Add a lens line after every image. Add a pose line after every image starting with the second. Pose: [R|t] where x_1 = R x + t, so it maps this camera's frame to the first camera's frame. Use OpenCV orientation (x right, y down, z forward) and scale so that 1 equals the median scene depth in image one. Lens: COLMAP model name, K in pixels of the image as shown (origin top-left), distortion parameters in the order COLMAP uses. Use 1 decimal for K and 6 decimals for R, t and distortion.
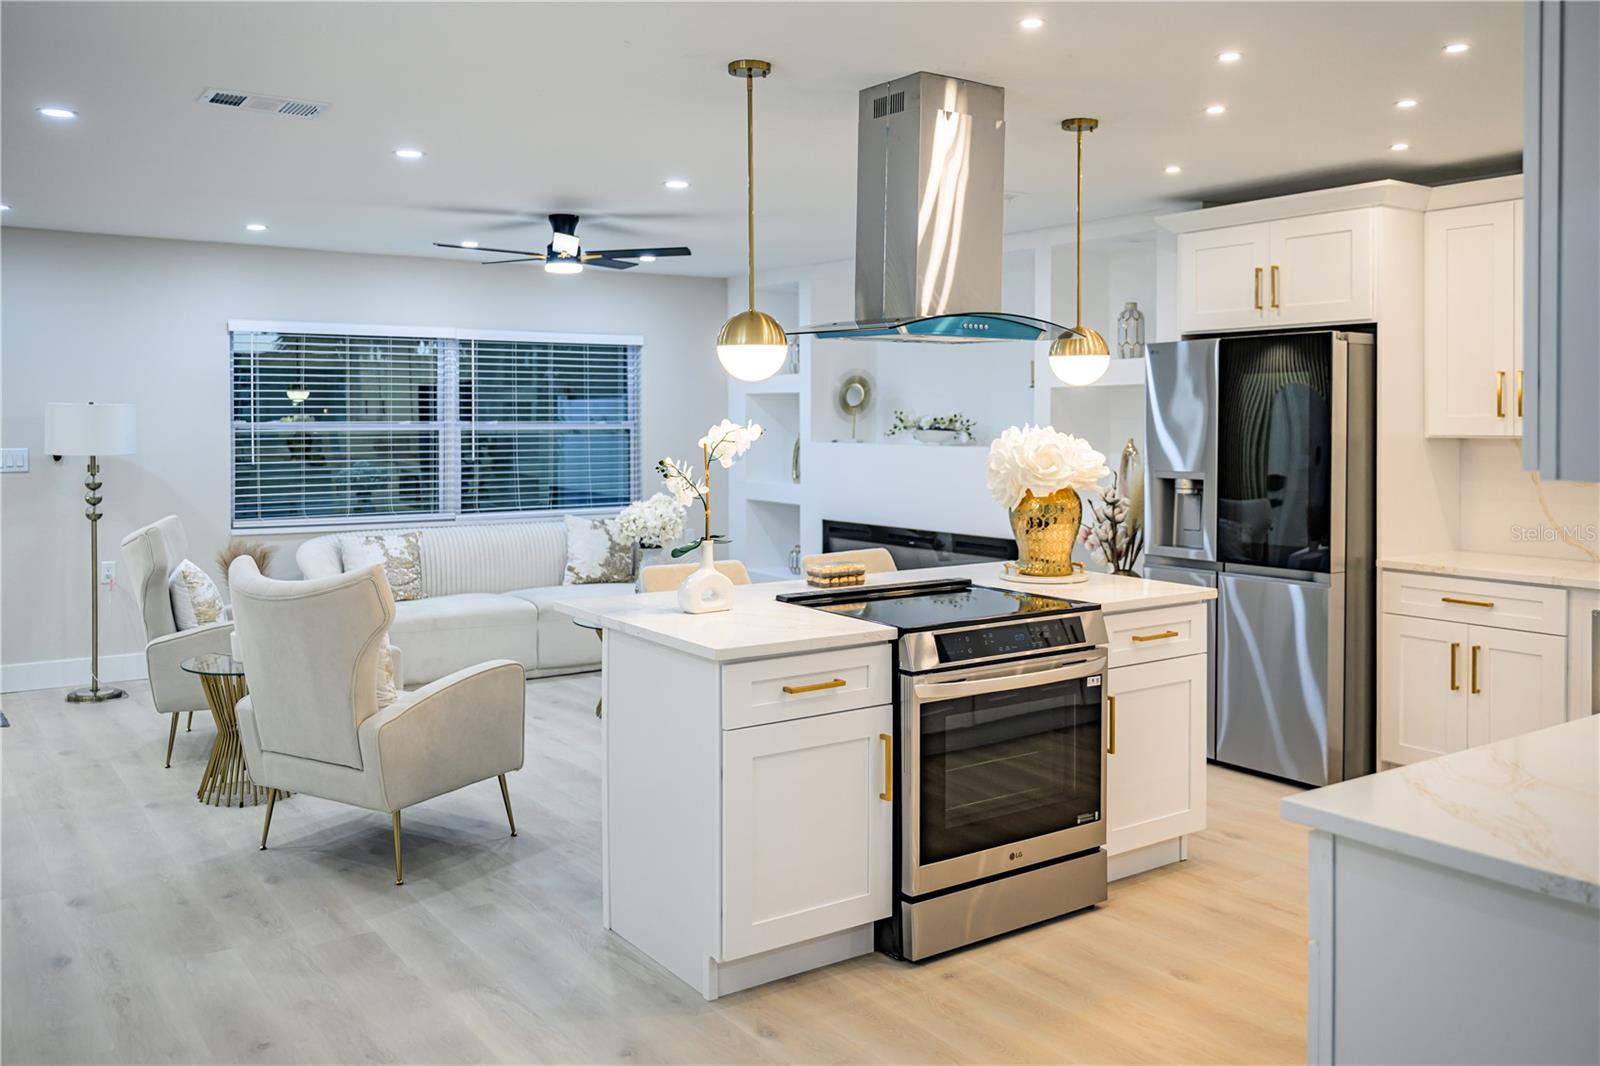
lens RADIAL K [[1304.1, 0, 798.0], [0, 1304.1, 504.2], [0, 0, 1]] dist [0.000827, -0.002109]
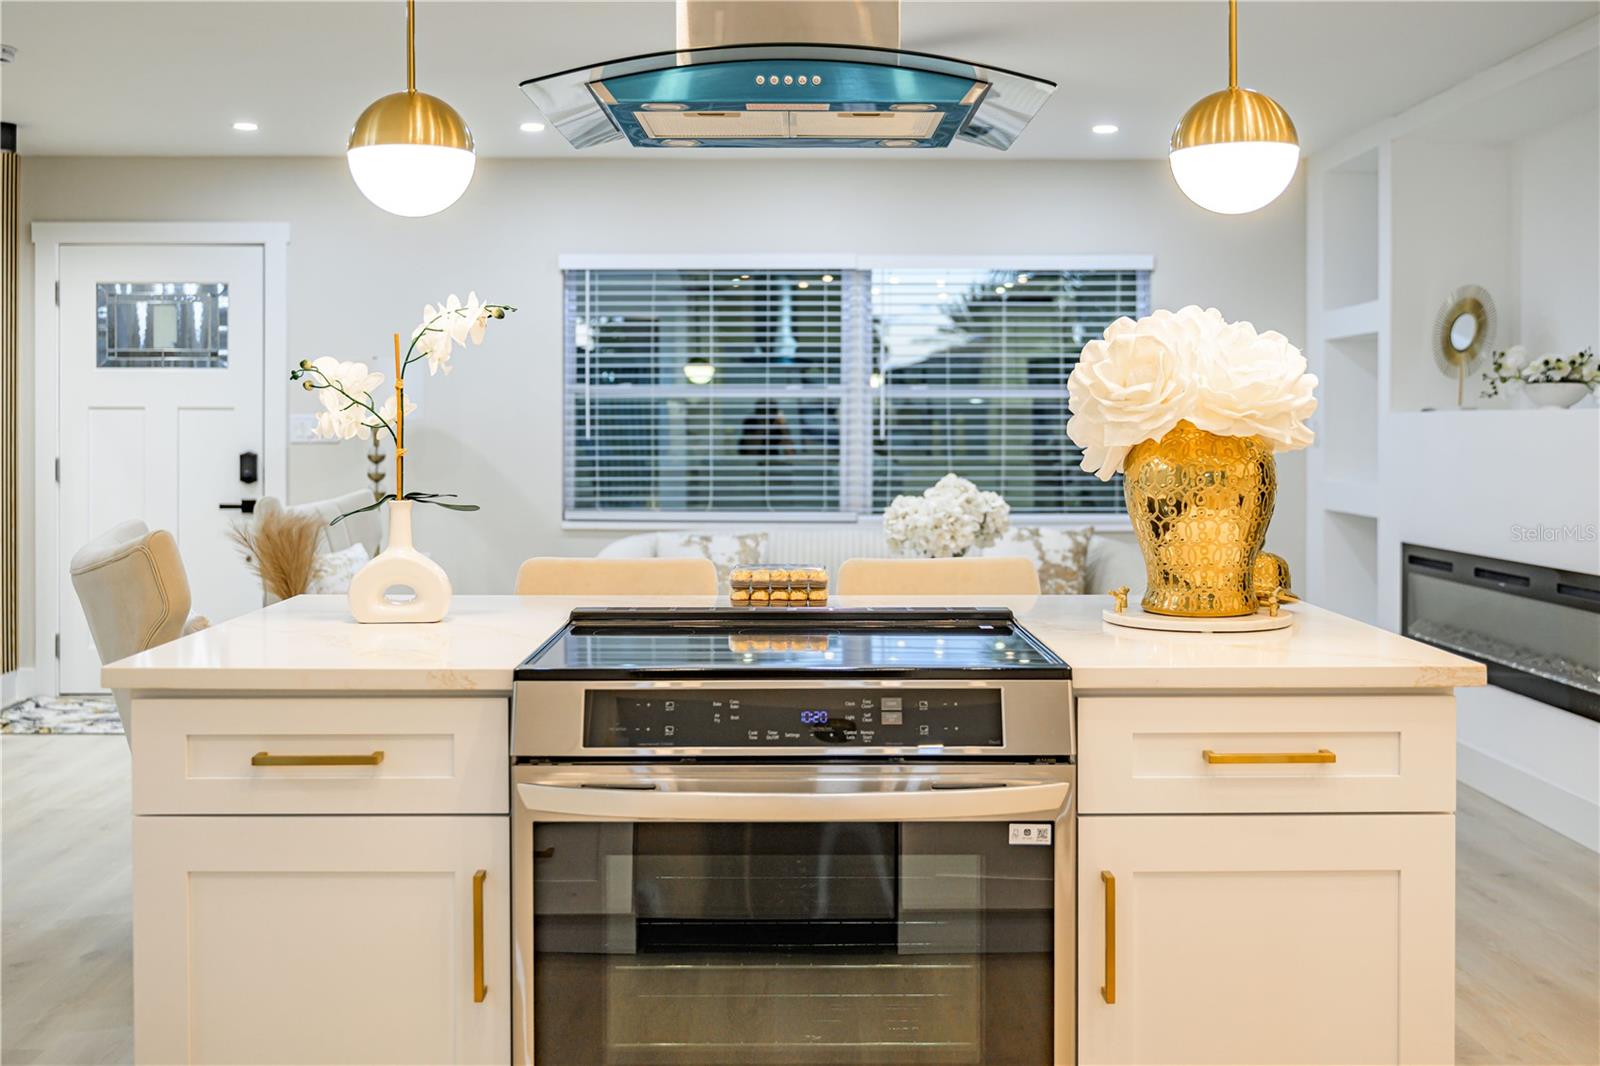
lens RADIAL K [[1671.5, 0, 800.7], [0, 1671.5, 522.4], [0, 0, 1]] dist [0.024223, 0.000000]
pose [[0.822800, 0.030392, -0.567518, 0.260255], [-0.038051, 0.999274, -0.001653, 0.016395], [0.567056, 0.022955, 0.823359, 0.249857]]
